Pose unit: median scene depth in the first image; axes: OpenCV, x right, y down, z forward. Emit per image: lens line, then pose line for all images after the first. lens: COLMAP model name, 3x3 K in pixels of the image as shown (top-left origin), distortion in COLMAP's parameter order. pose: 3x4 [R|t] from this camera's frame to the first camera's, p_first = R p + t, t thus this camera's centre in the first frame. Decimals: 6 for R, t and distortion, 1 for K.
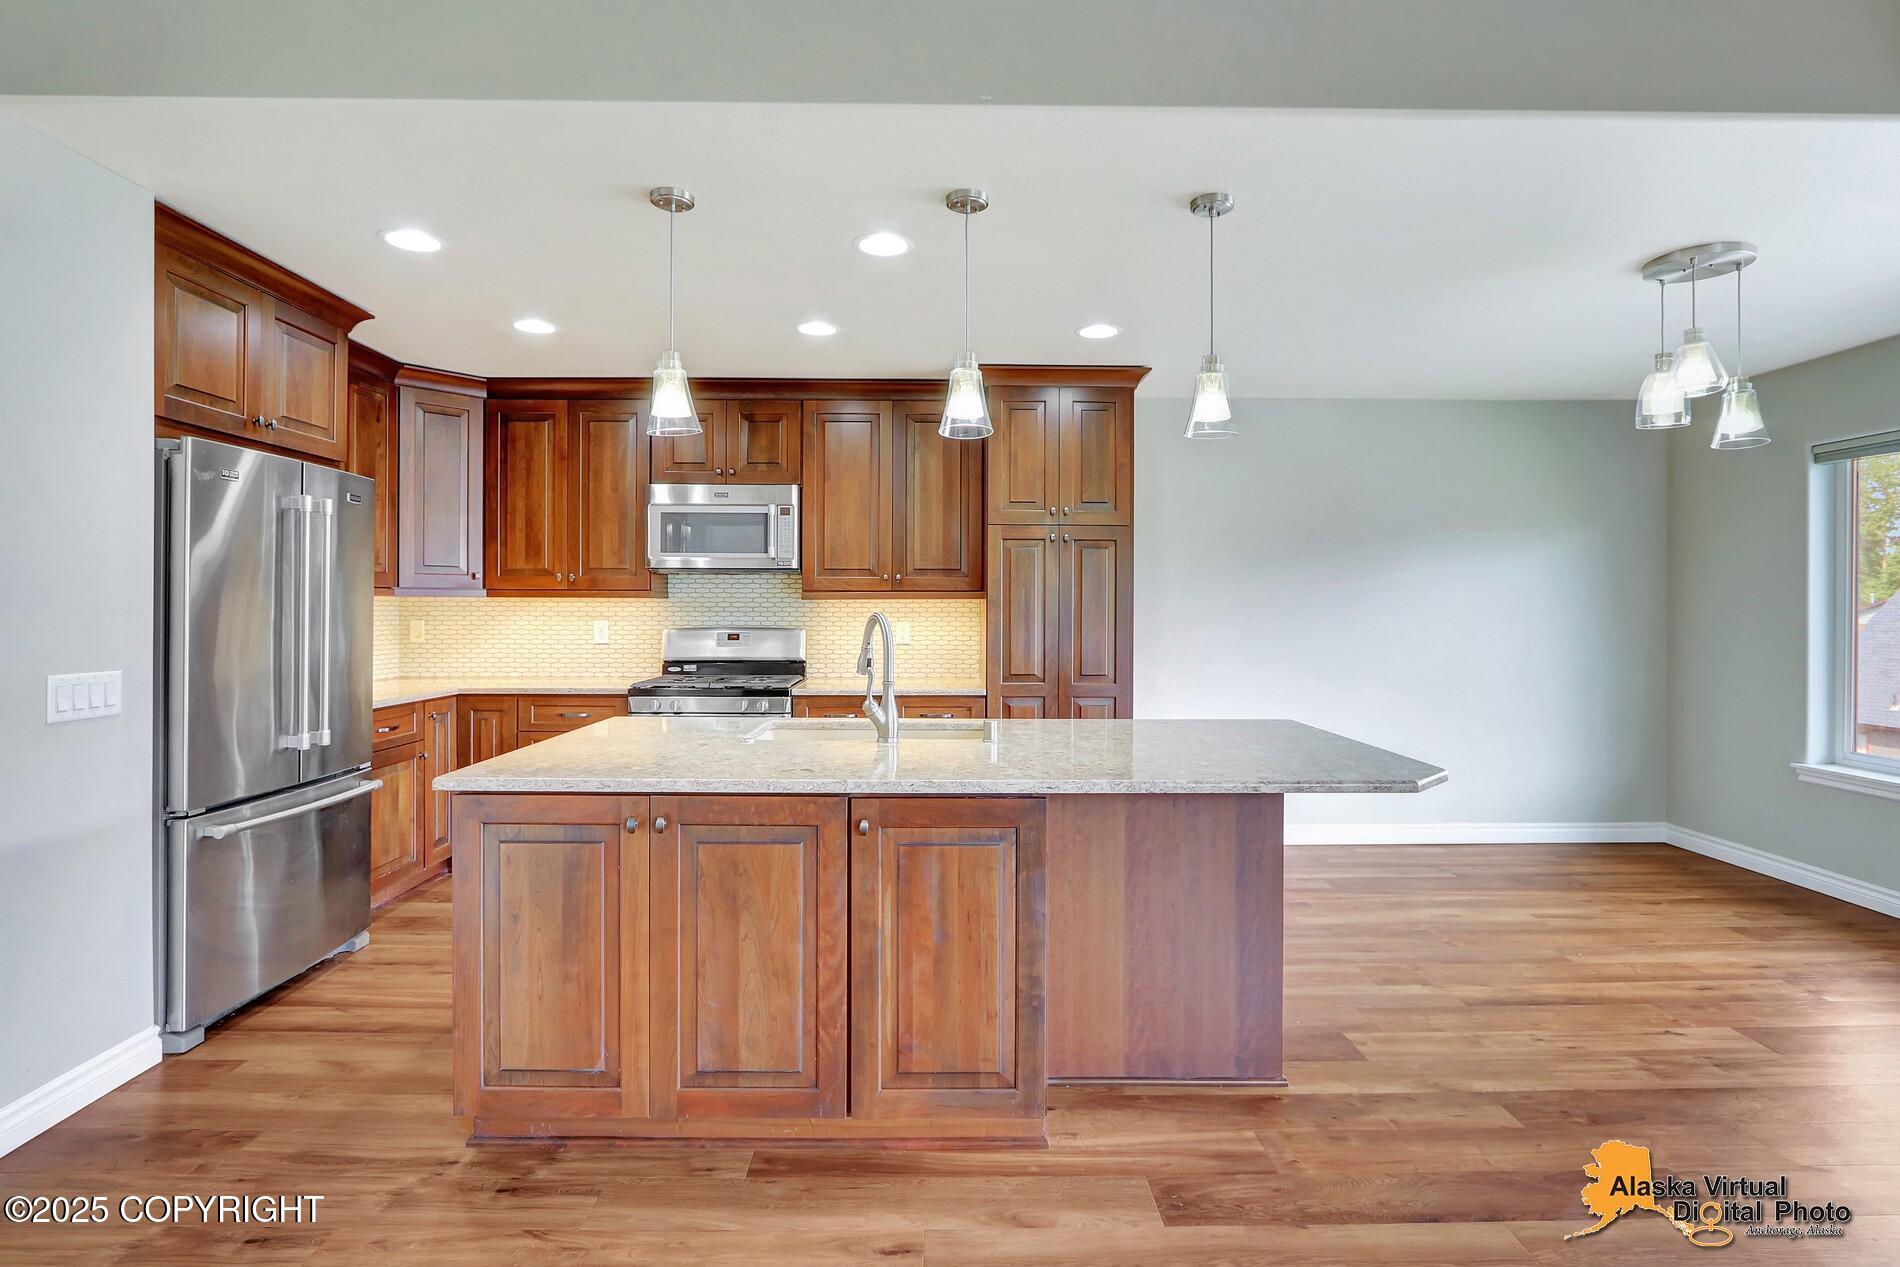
lens RADIAL K [[934.2, 0, 955.6], [0, 934.2, 609.5], [0, 0, 1]] dist [-0.014384, 0.000342]
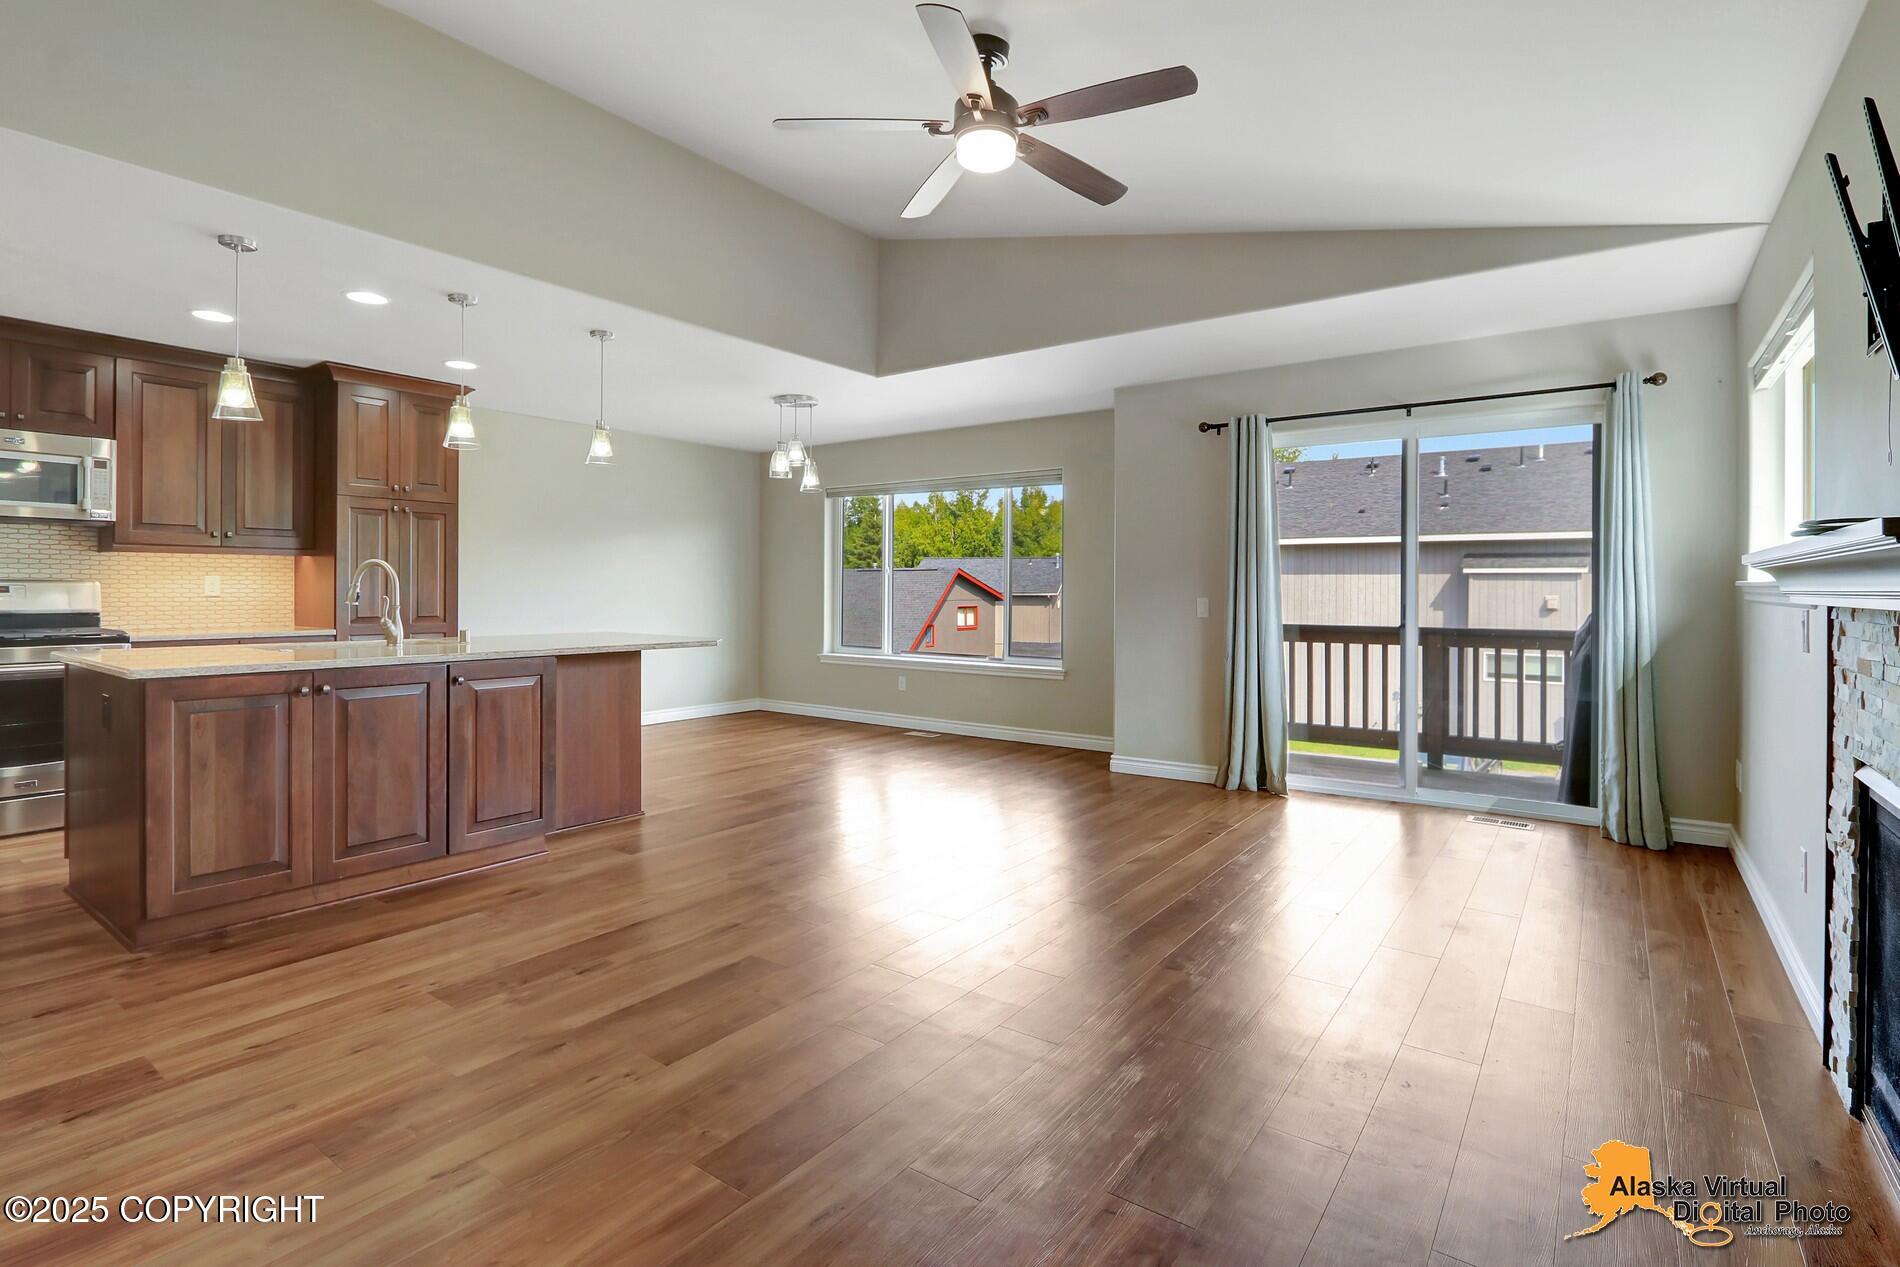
lens RADIAL K [[925.6, 0, 953.6], [0, 925.6, 583.4], [0, 0, 1]] dist [-0.016367, 0.000200]
pose [[0.600899, 0.006146, 0.799302, -0.560589], [-0.002781, 0.999980, -0.005598, 0.037256], [-0.799320, 0.001141, 0.600904, -0.461127]]
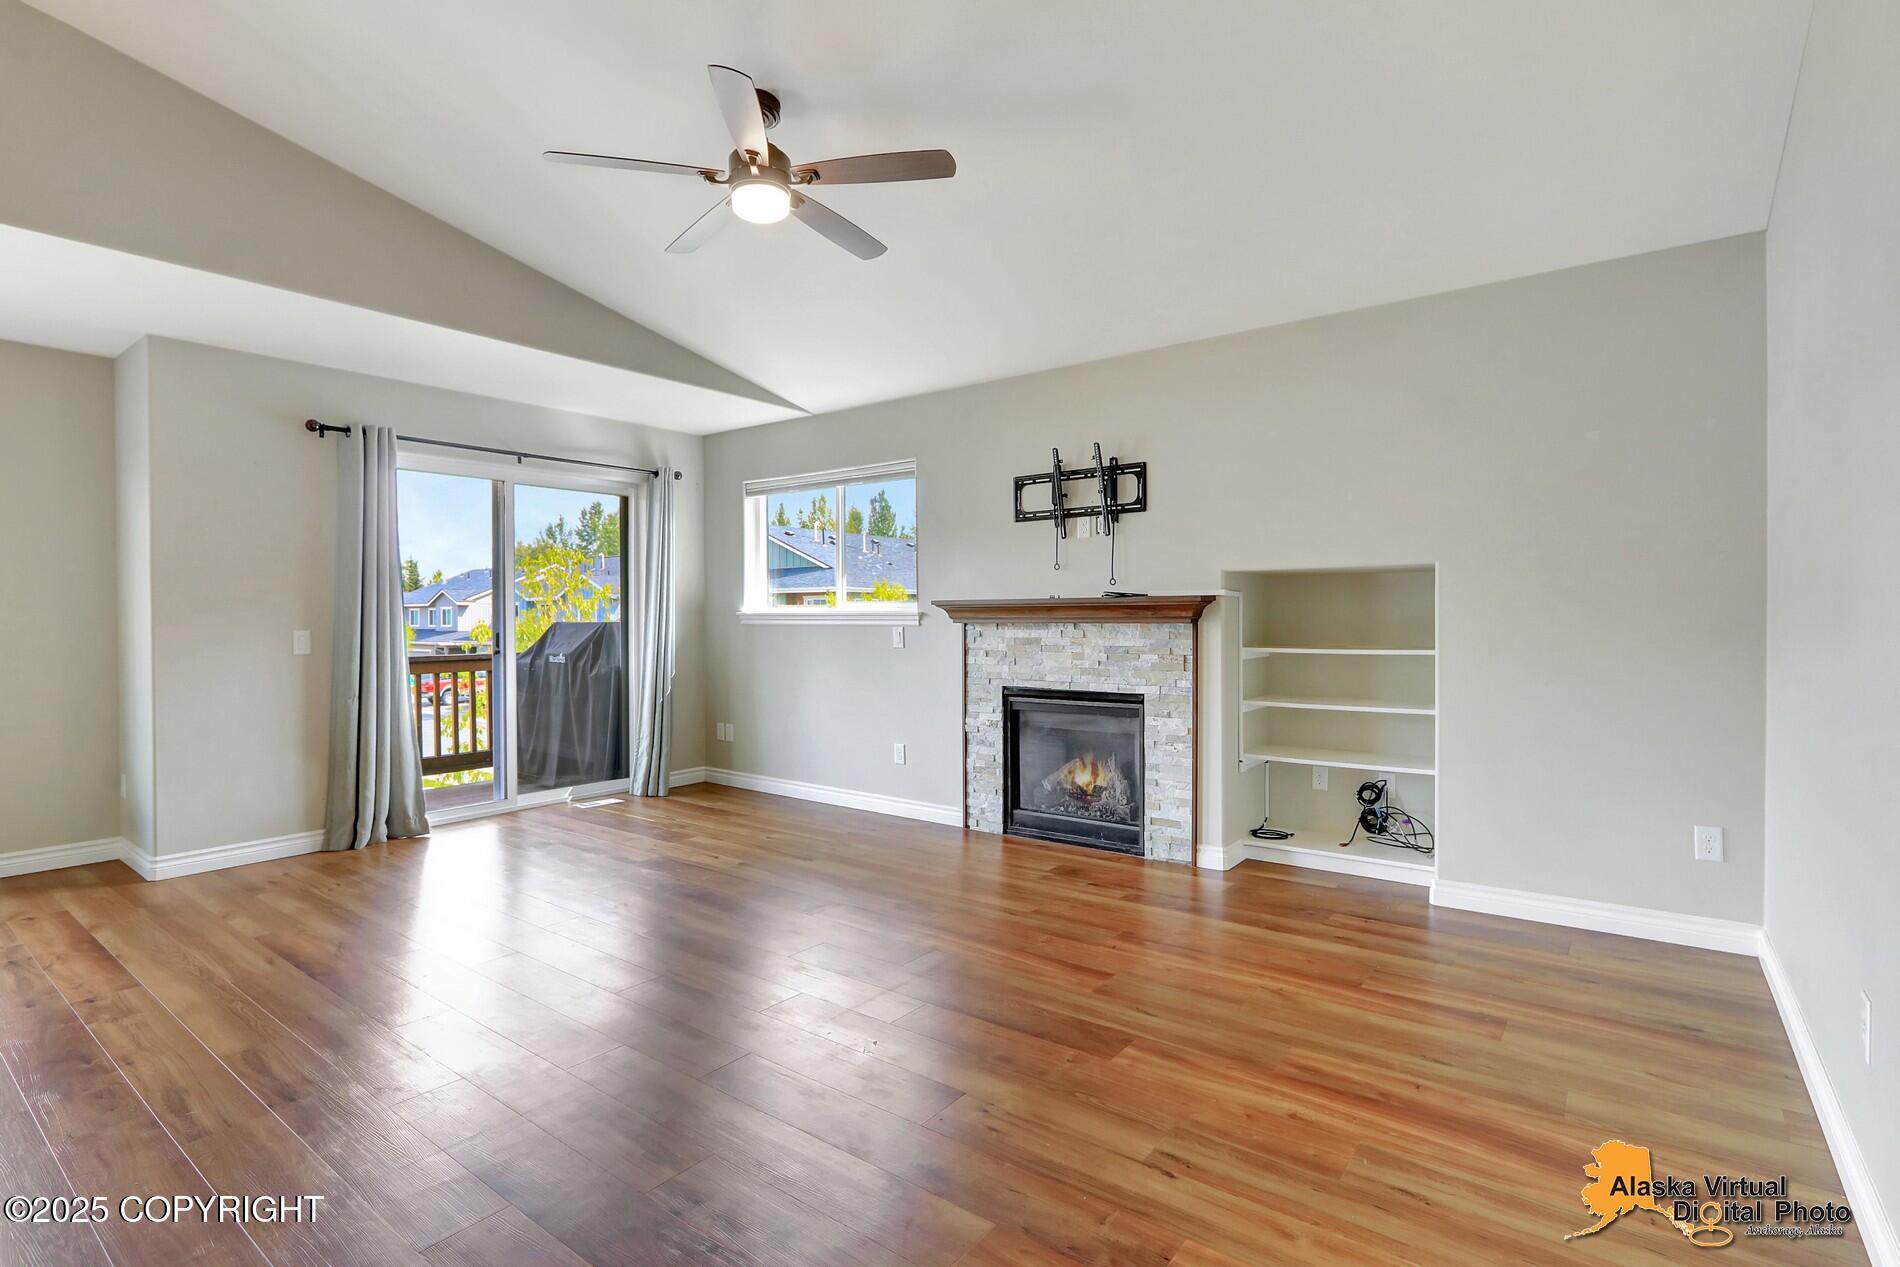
lens RADIAL K [[908.8, 0, 950.0], [0, 908.8, 625.7], [0, 0, 1]] dist [-0.002455, -0.000247]
pose [[-0.787724, -0.002219, 0.616024, -0.549342], [0.003711, 0.999958, 0.008347, 0.037866], [-0.616017, 0.008861, -0.787683, 0.611835]]
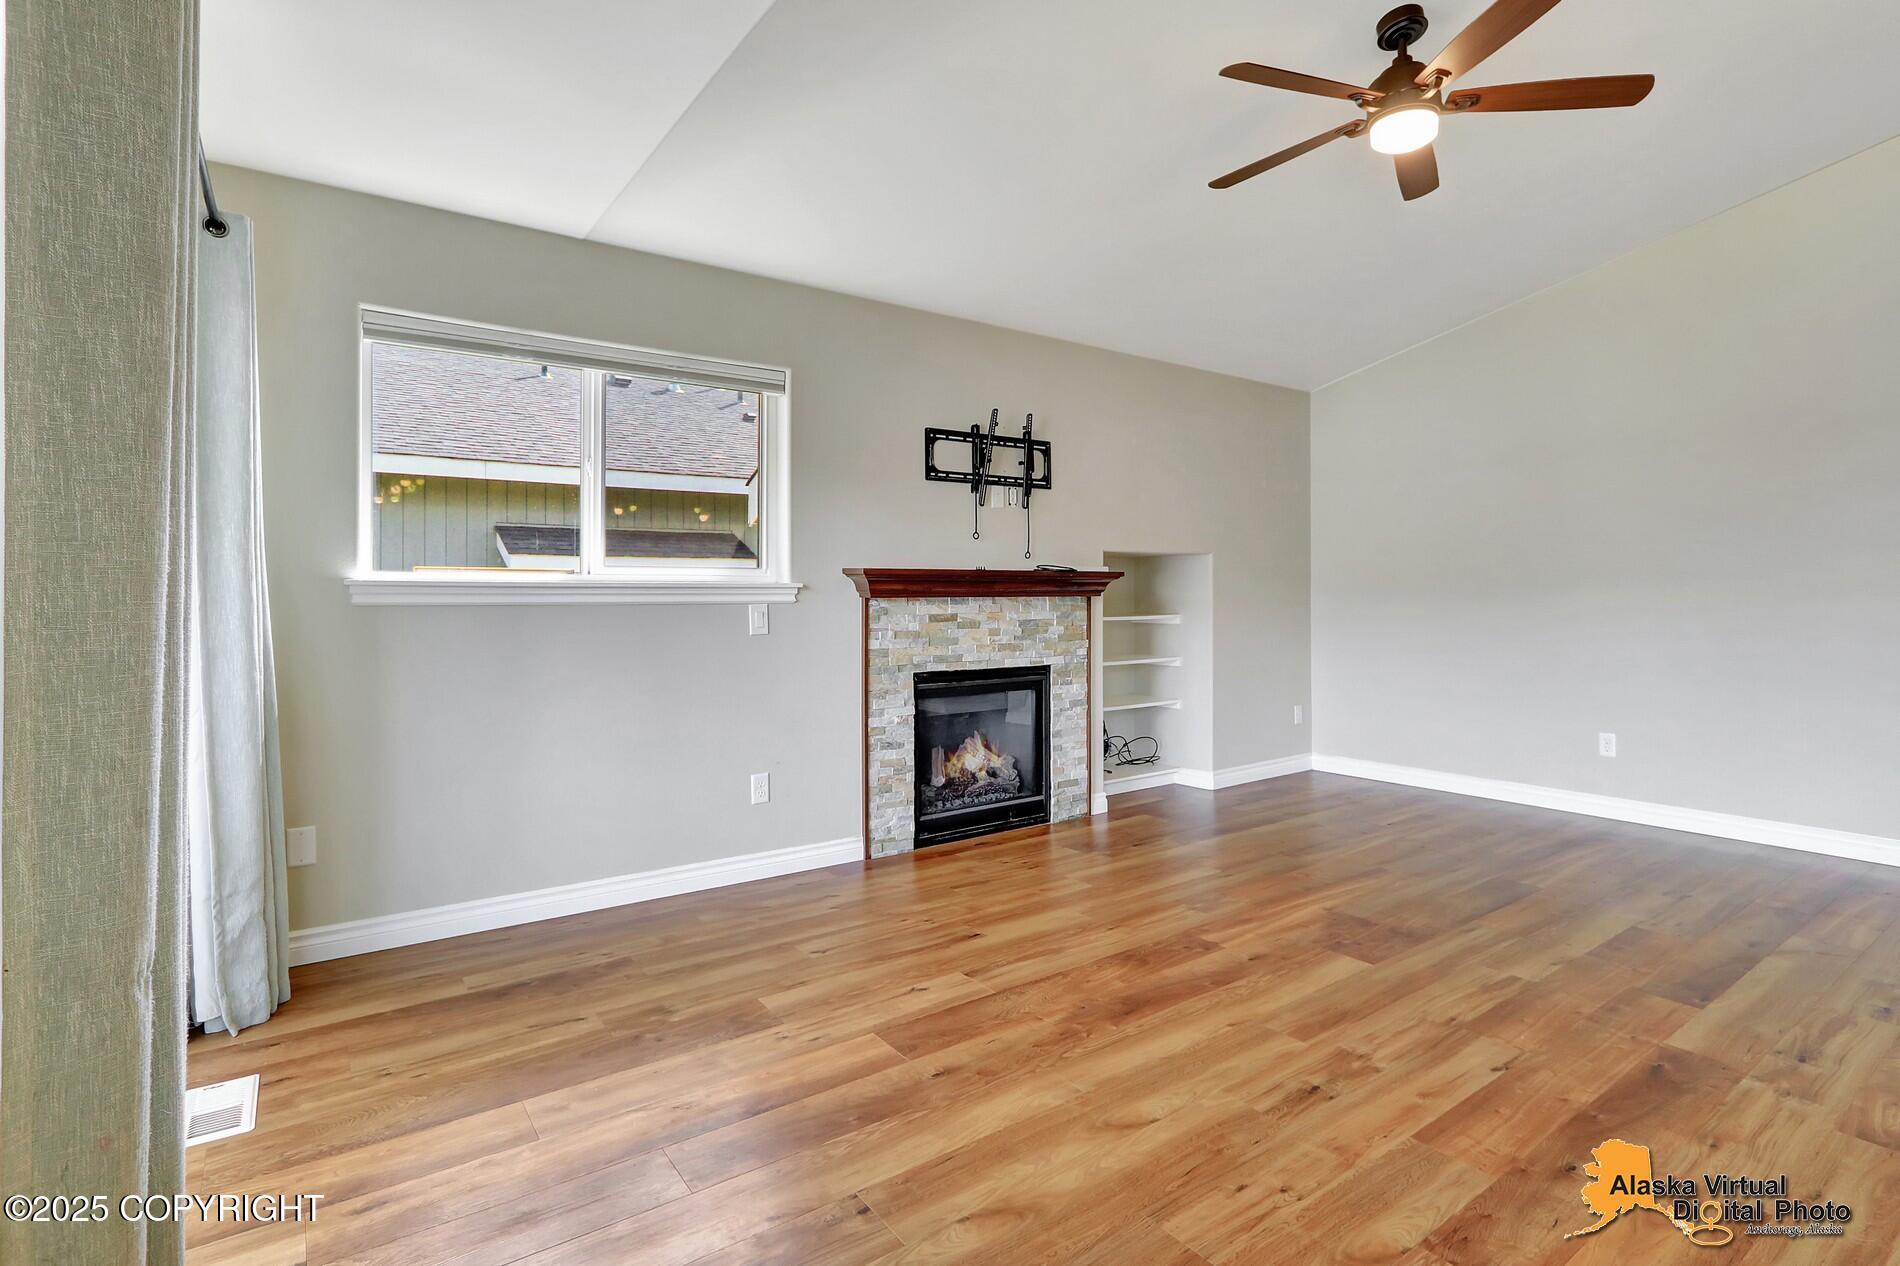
lens RADIAL K [[925.6, 0, 953.6], [0, 925.6, 582.9], [0, 0, 1]] dist [-0.016367, 0.000200]
pose [[-0.822099, -0.003719, -0.569332, 0.928634], [0.001009, 0.999968, -0.007990, 0.036847], [0.569344, -0.007143, -0.822069, 0.467008]]
